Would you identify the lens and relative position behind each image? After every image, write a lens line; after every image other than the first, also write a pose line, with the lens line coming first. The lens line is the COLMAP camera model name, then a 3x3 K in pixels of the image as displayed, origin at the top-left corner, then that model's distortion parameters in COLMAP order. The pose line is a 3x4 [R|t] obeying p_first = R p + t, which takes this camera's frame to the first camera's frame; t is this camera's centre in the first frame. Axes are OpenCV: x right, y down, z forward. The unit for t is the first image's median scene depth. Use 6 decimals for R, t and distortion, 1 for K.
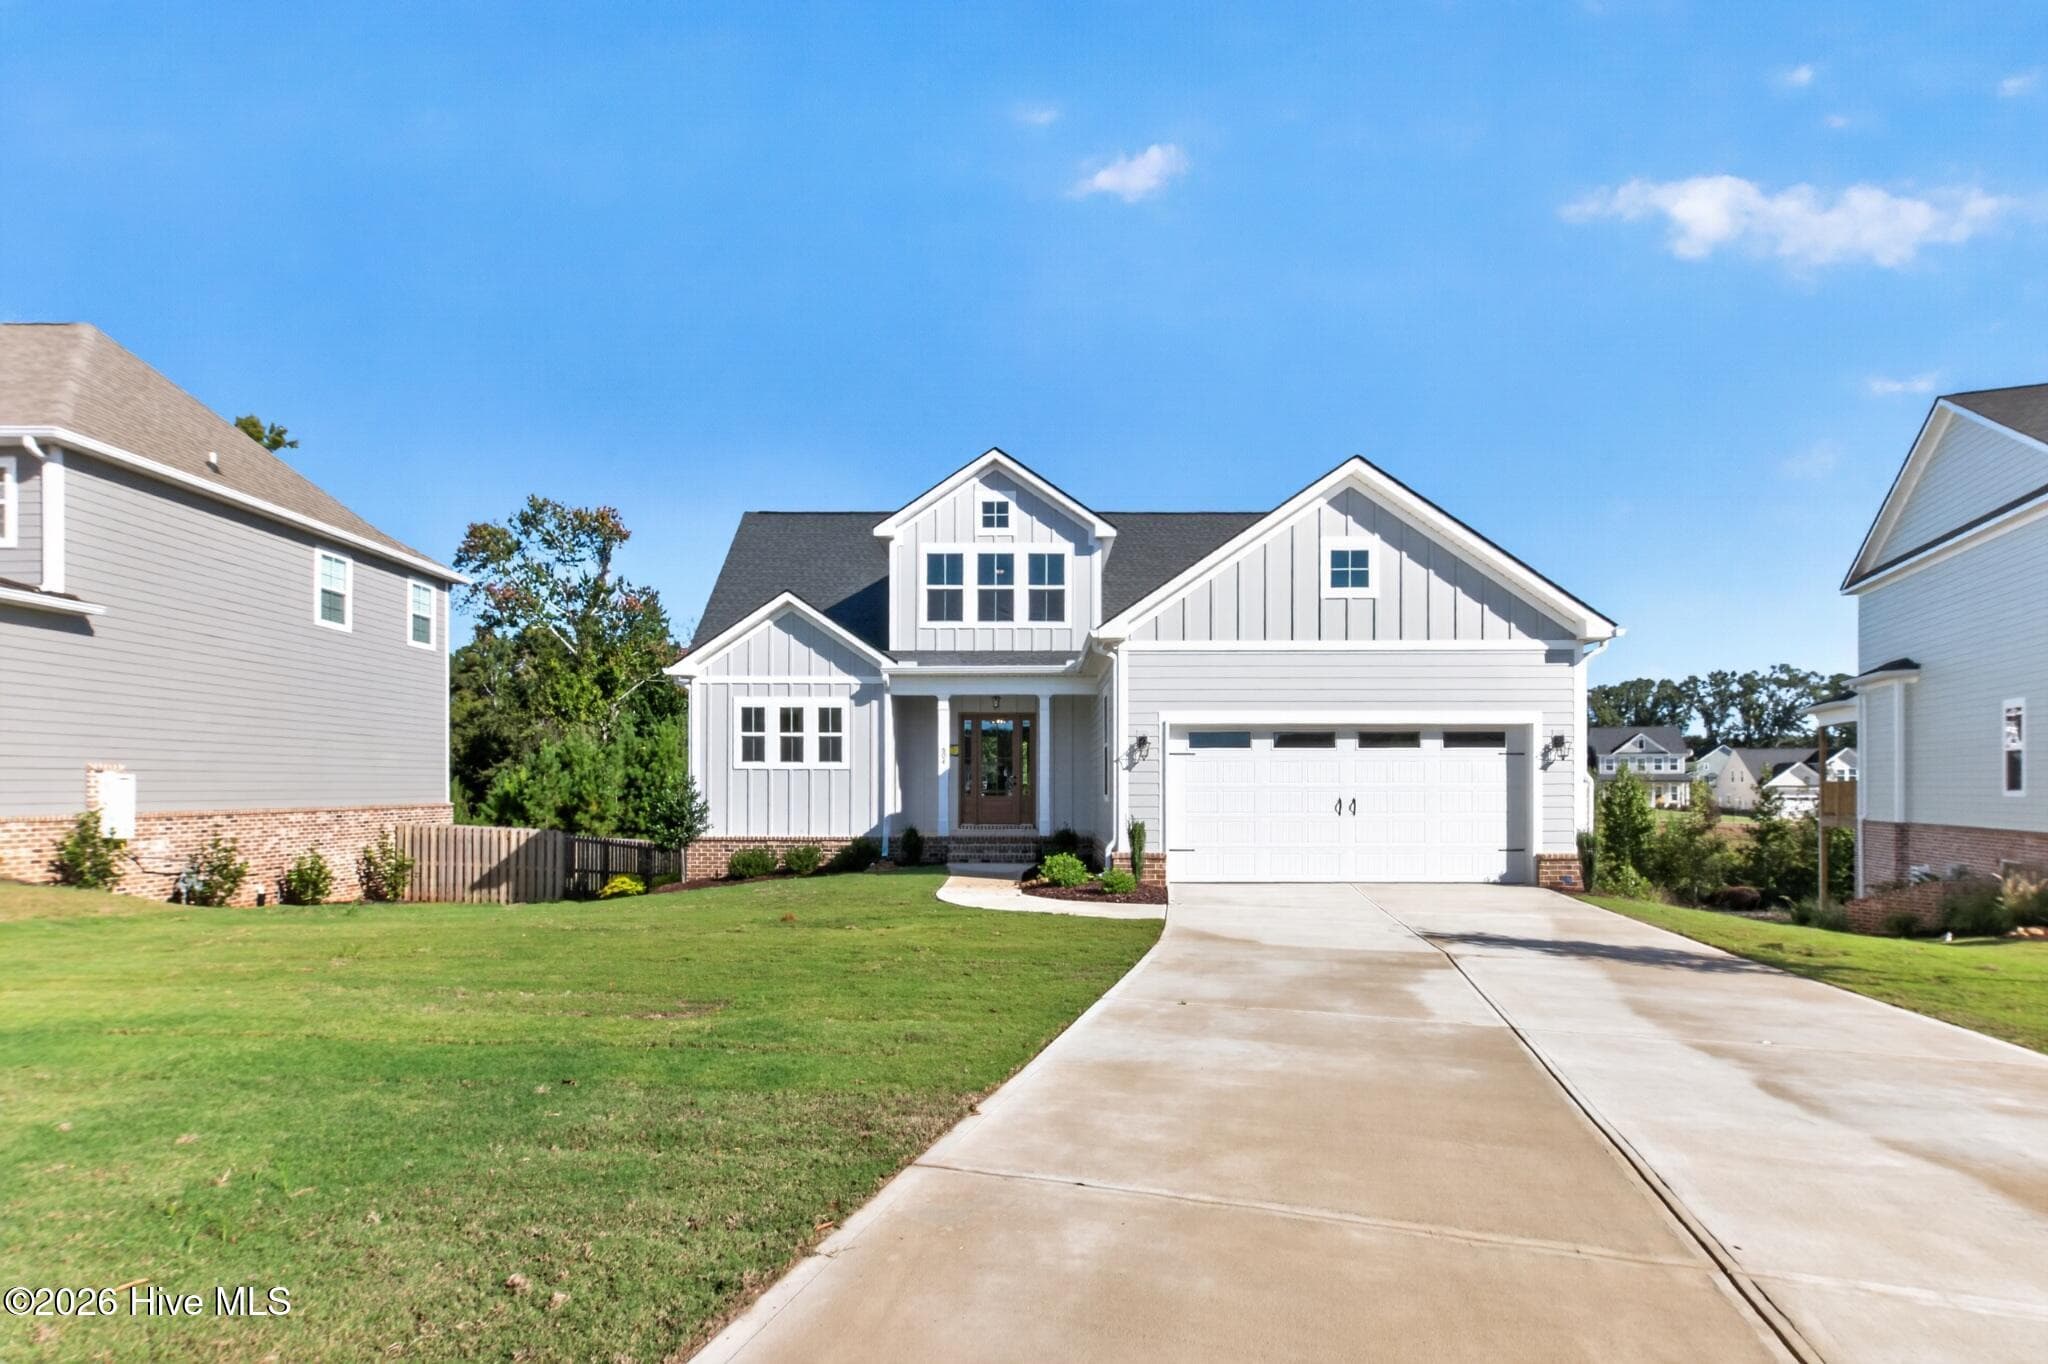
lens RADIAL K [[957.1, 0, 1019.9], [0, 957.1, 767.5], [0, 0, 1]] dist [0.000433, -0.000062]
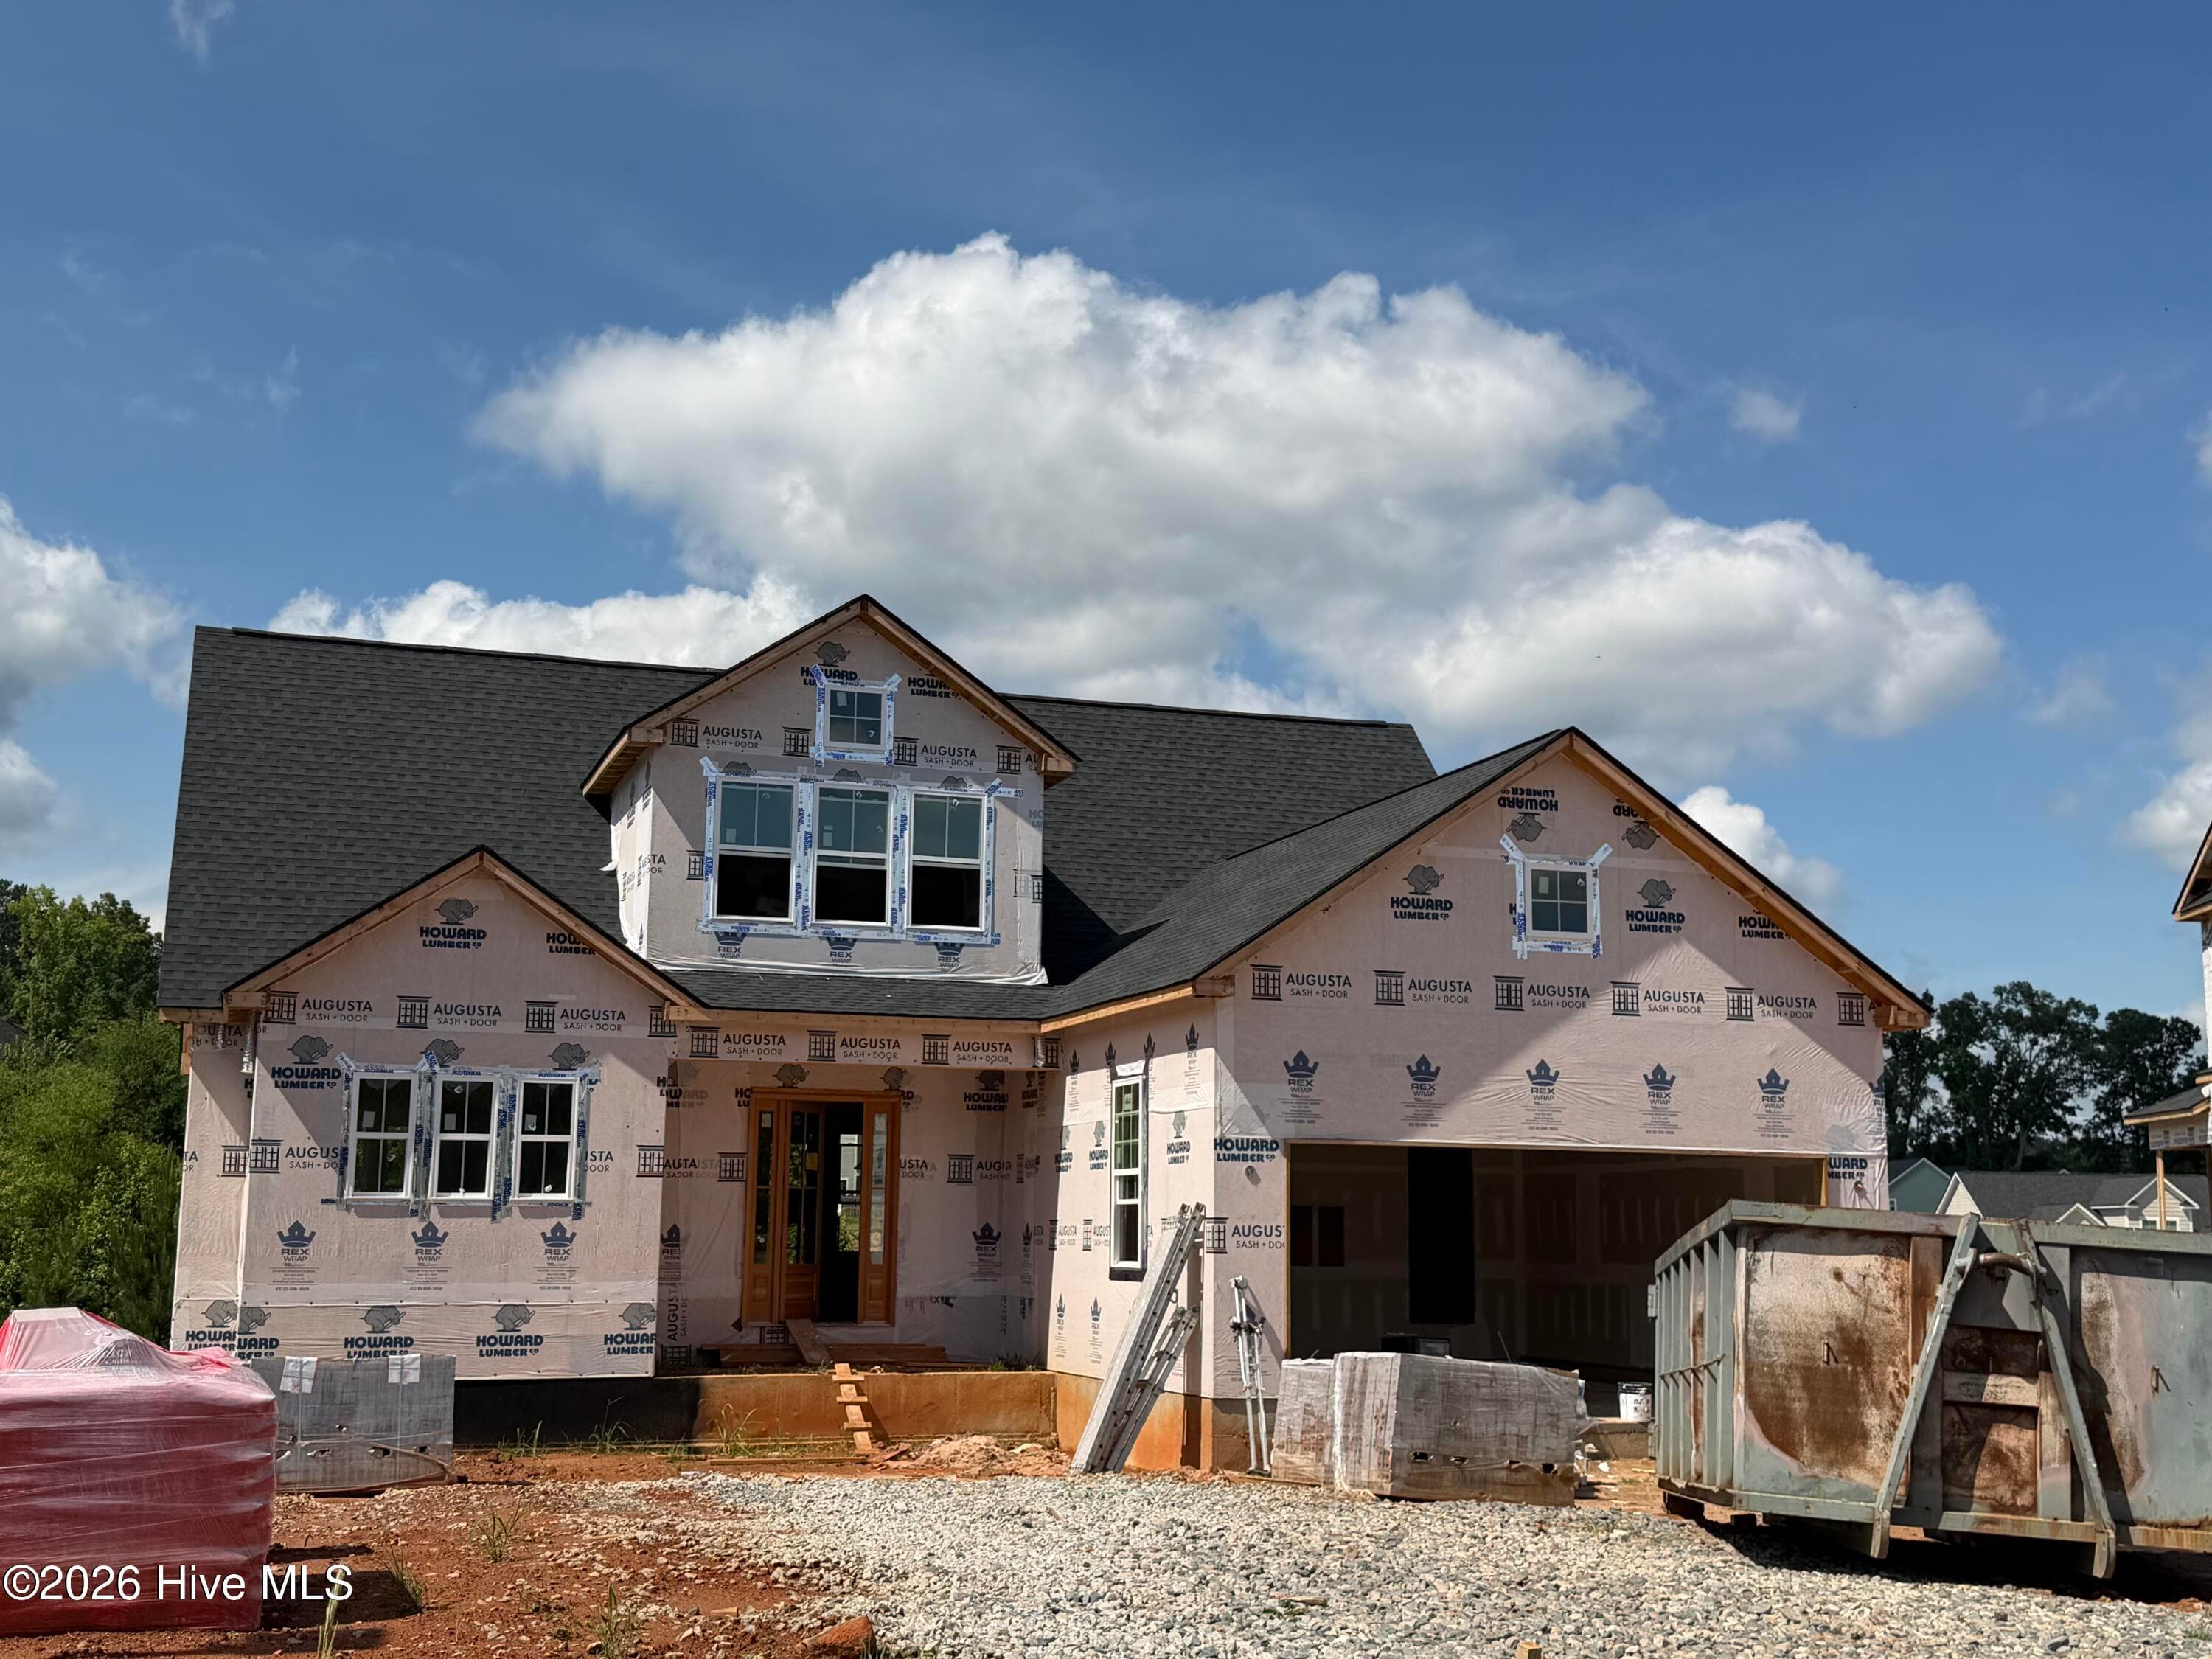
lens RADIAL K [[2498.9, 0, 1102.4], [0, 2498.9, 827.7], [0, 0, 1]] dist [0.102643, 0.000533]
pose [[0.946655, 0.060866, 0.316448, -0.330115], [-0.015988, 0.989662, -0.142524, -0.011807], [-0.321851, 0.129862, 0.937842, -0.321454]]
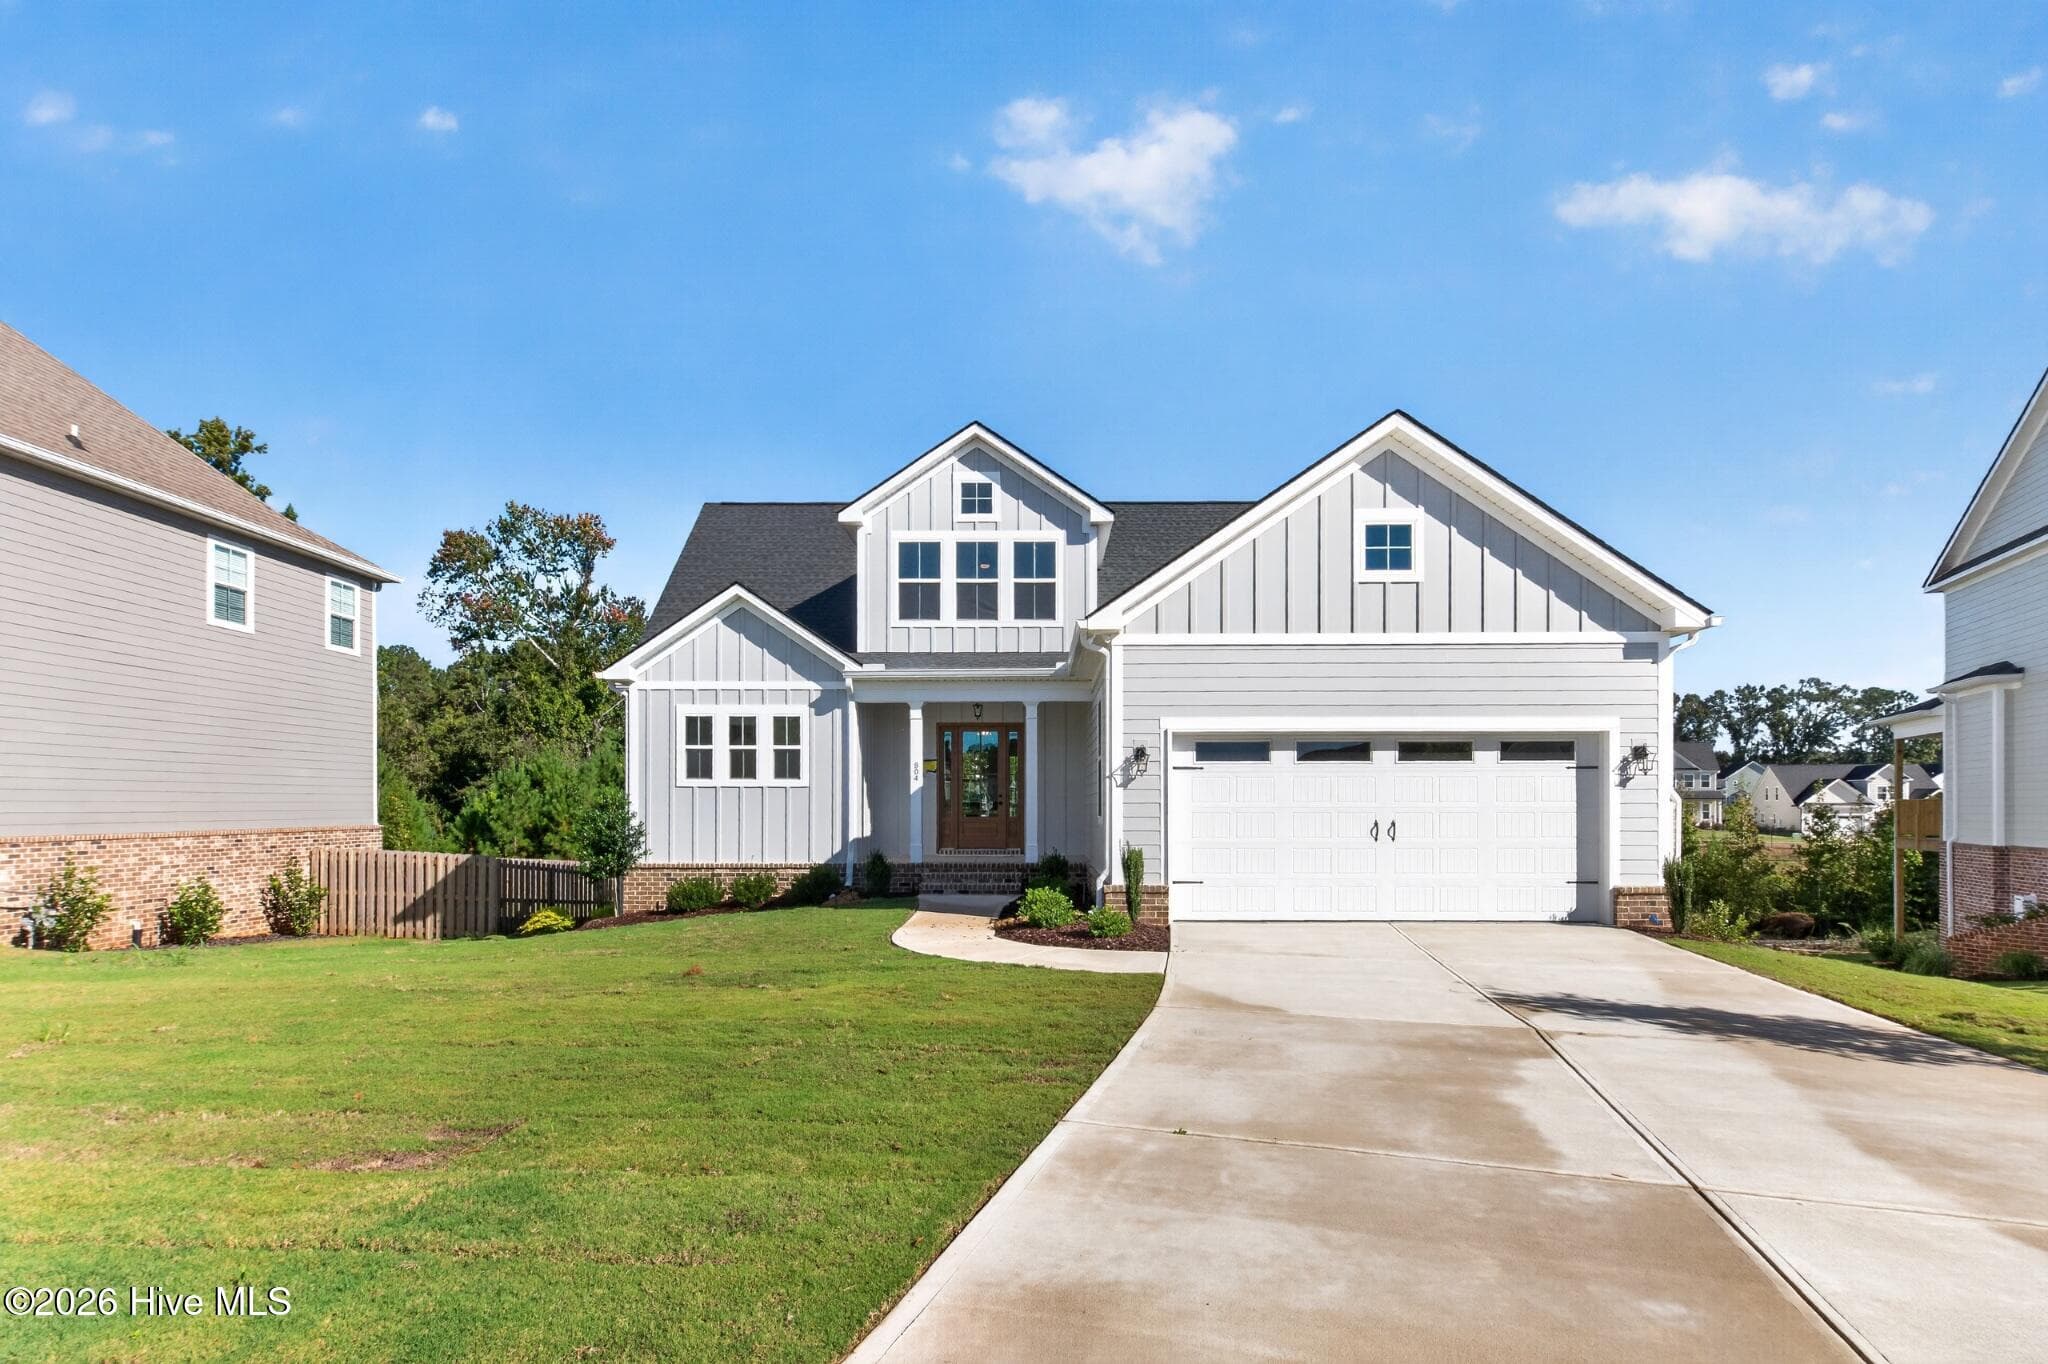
lens RADIAL K [[973.5, 0, 1017.5], [0, 973.5, 783.7], [0, 0, 1]] dist [0.003964, -0.001591]
pose [[0.999952, -0.001155, -0.009691, 0.020607], [0.001138, 0.999998, -0.001838, 0.000687], [0.009693, 0.001827, 0.999951, 0.104594]]
